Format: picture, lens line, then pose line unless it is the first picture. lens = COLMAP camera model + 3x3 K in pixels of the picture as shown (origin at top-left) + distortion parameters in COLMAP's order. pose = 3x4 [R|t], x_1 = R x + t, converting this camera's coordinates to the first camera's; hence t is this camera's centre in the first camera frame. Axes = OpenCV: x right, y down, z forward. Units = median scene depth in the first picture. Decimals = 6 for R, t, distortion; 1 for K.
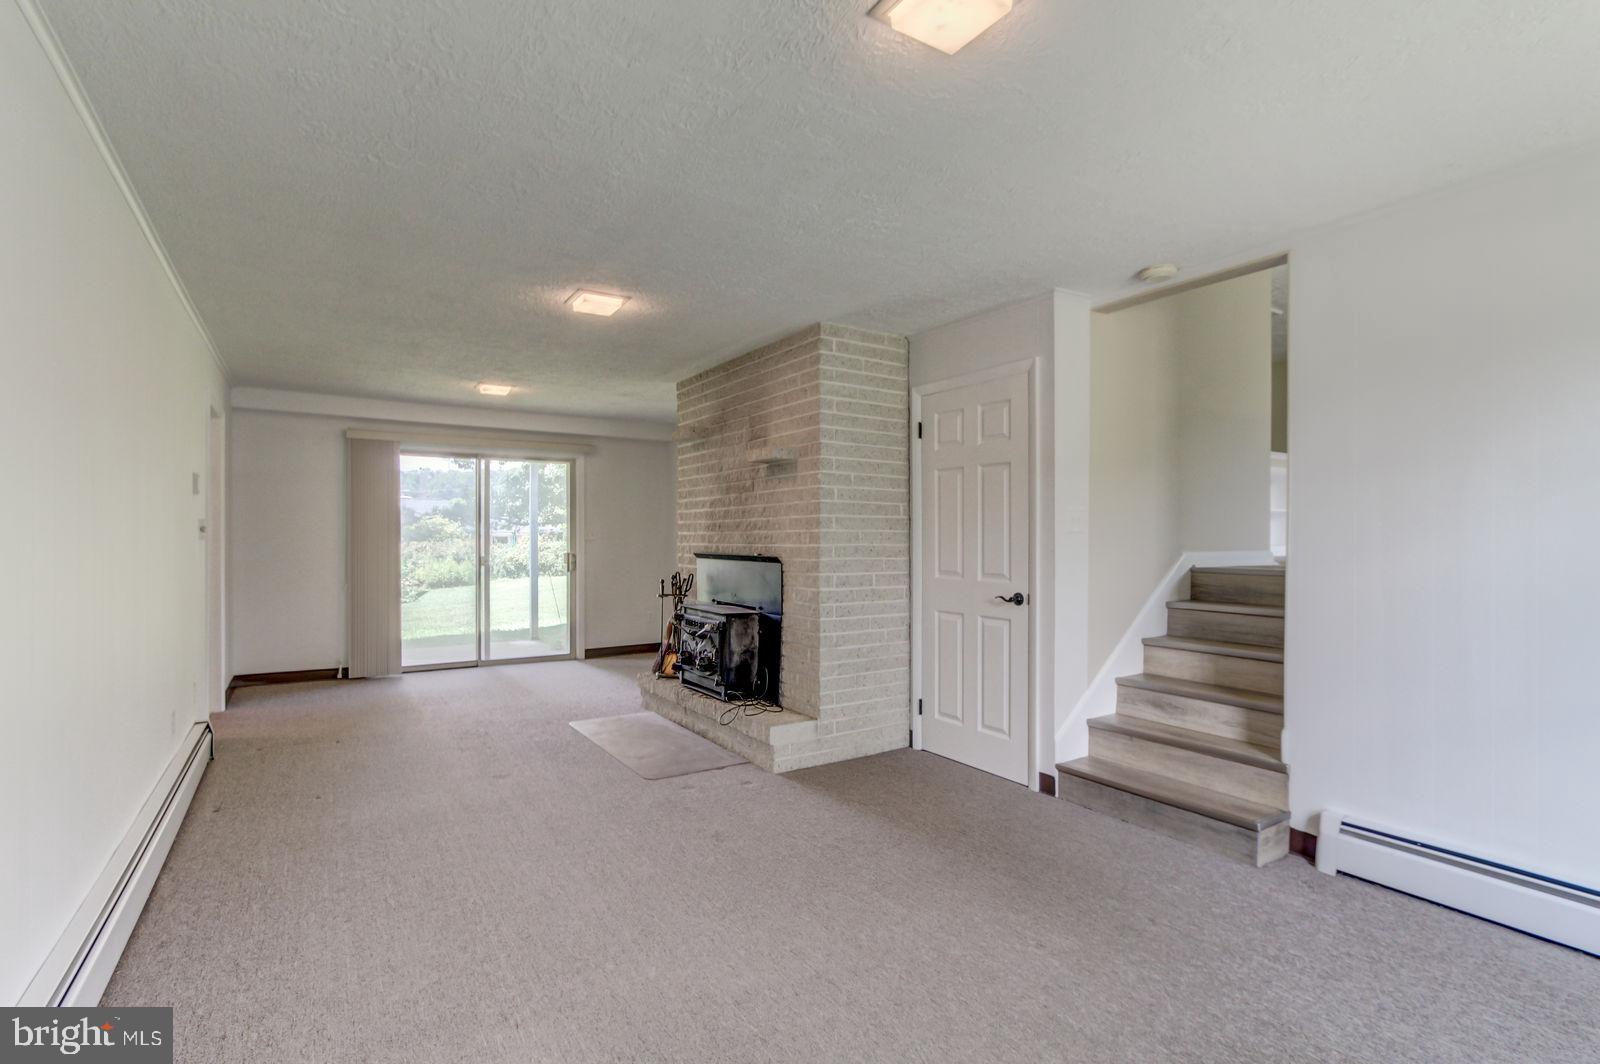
lens RADIAL K [[753.1, 0, 791.1], [0, 753.1, 536.8], [0, 0, 1]] dist [-0.016279, 0.000372]
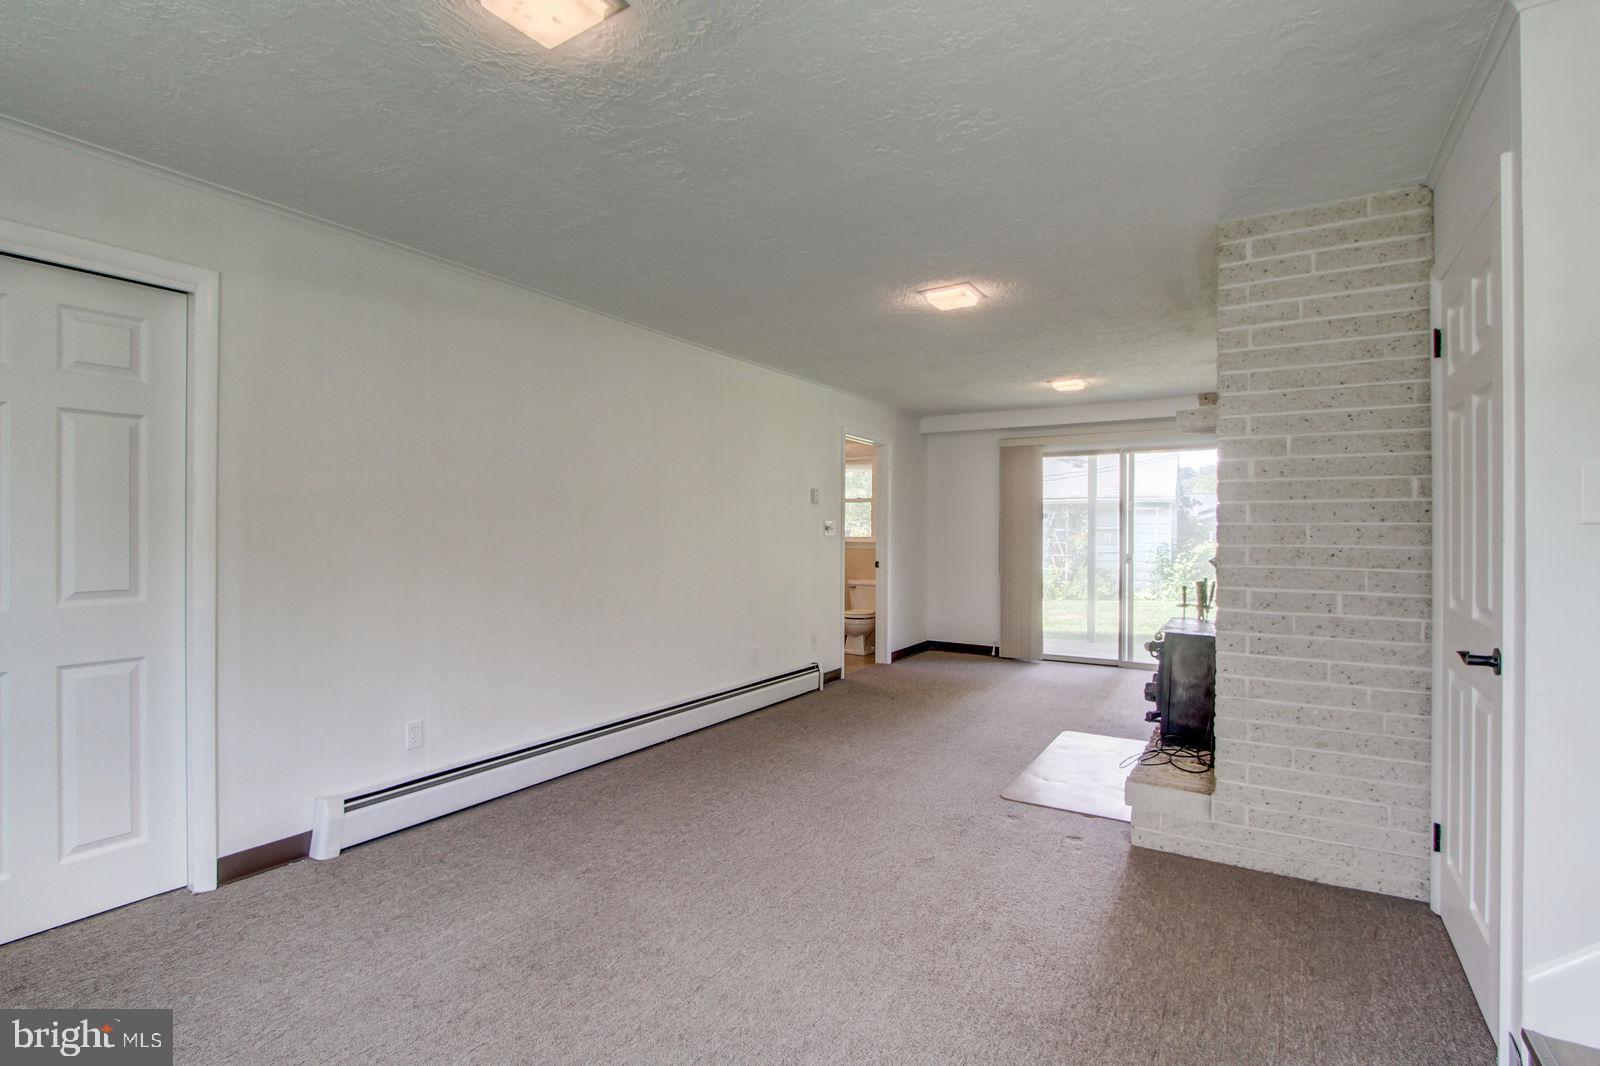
lens RADIAL K [[753.1, 0, 793.1], [0, 753.1, 533.5], [0, 0, 1]] dist [-0.016279, 0.000372]
pose [[0.424705, 0.001992, -0.905330, 0.463359], [-0.004056, 0.999992, 0.000297, 0.001479], [0.905323, 0.003546, 0.424710, 0.329148]]
